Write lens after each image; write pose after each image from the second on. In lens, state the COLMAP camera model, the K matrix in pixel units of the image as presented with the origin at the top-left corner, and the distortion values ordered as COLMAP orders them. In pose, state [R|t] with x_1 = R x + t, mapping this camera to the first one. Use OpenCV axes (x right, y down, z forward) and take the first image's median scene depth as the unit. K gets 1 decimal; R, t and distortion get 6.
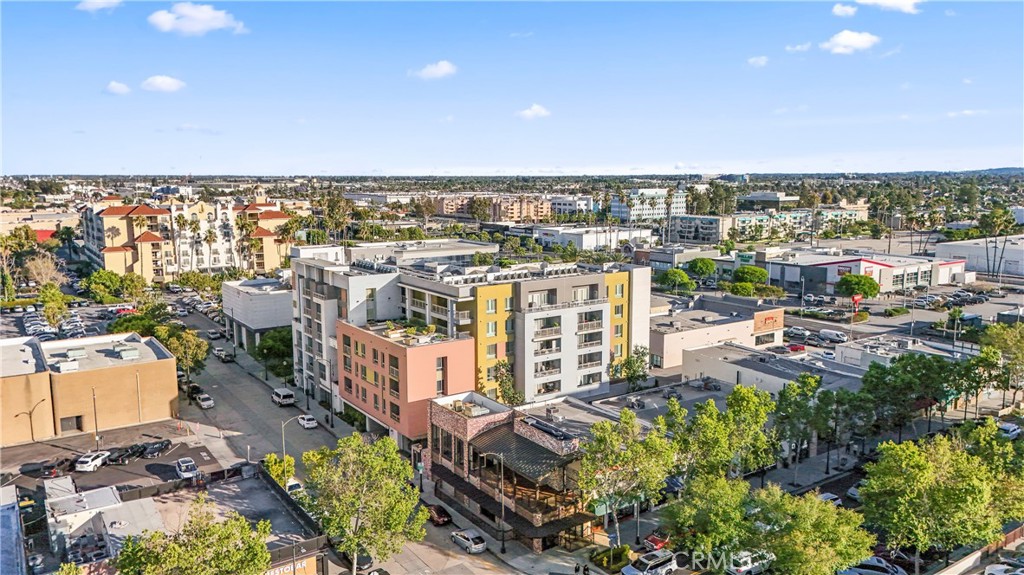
lens RADIAL K [[754.7, 0, 513.4], [0, 754.7, 288.4], [0, 0, 1]] dist [0.116899, -0.190783]
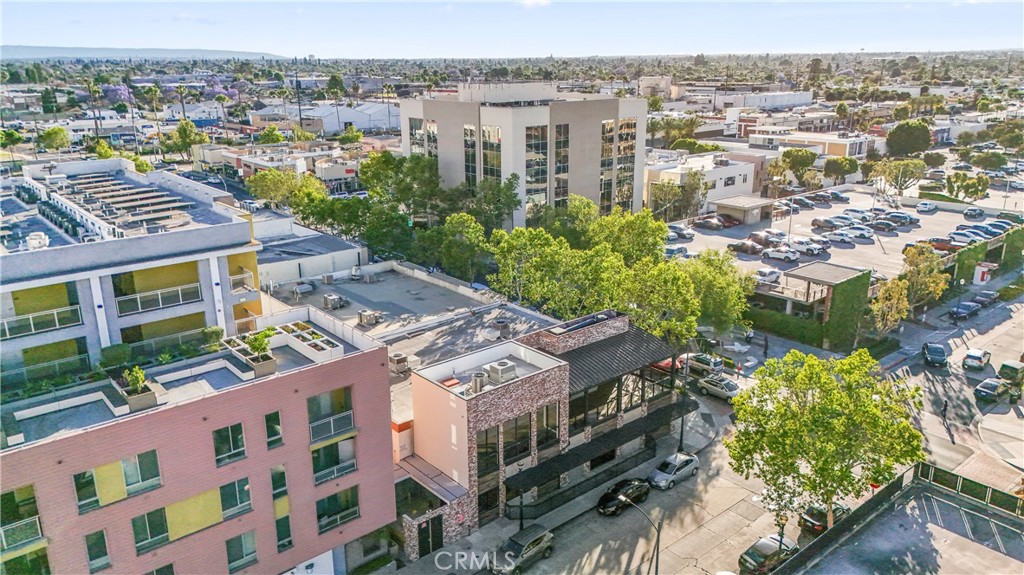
lens RADIAL K [[754.7, 0, 513.4], [0, 754.7, 288.4], [0, 0, 1]] dist [0.116899, -0.190783]
pose [[-0.106547, -0.288196, 0.951625, -0.487150], [0.157059, 0.940180, 0.302315, -0.069203], [-0.981825, 0.181672, -0.054909, 0.786912]]
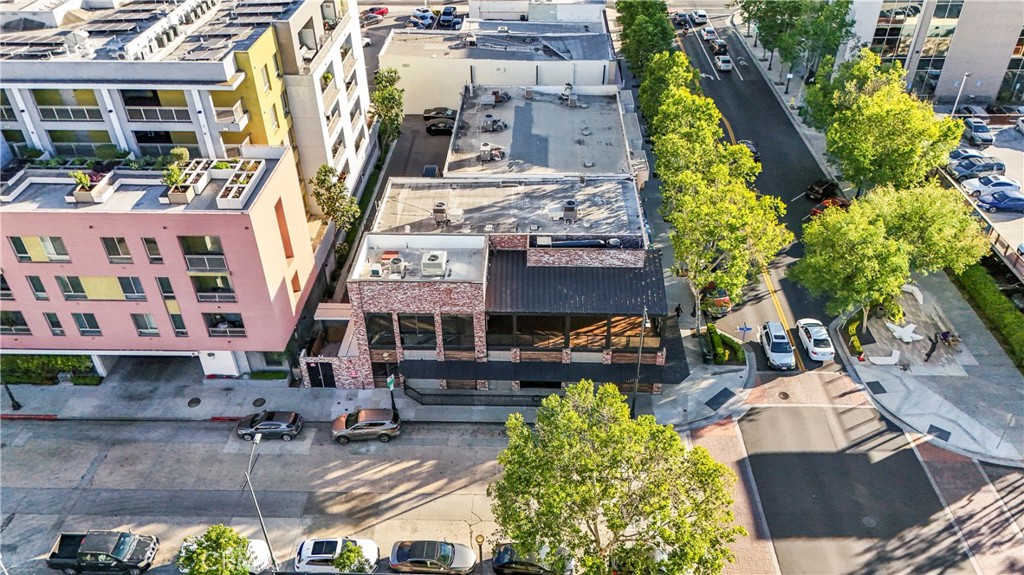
lens RADIAL K [[754.7, 0, 513.4], [0, 754.7, 288.4], [0, 0, 1]] dist [0.116899, -0.190783]
pose [[0.593604, -0.475153, 0.649510, -0.330019], [0.130149, 0.853145, 0.505177, -0.096462], [-0.794163, -0.215342, 0.568271, 0.462172]]
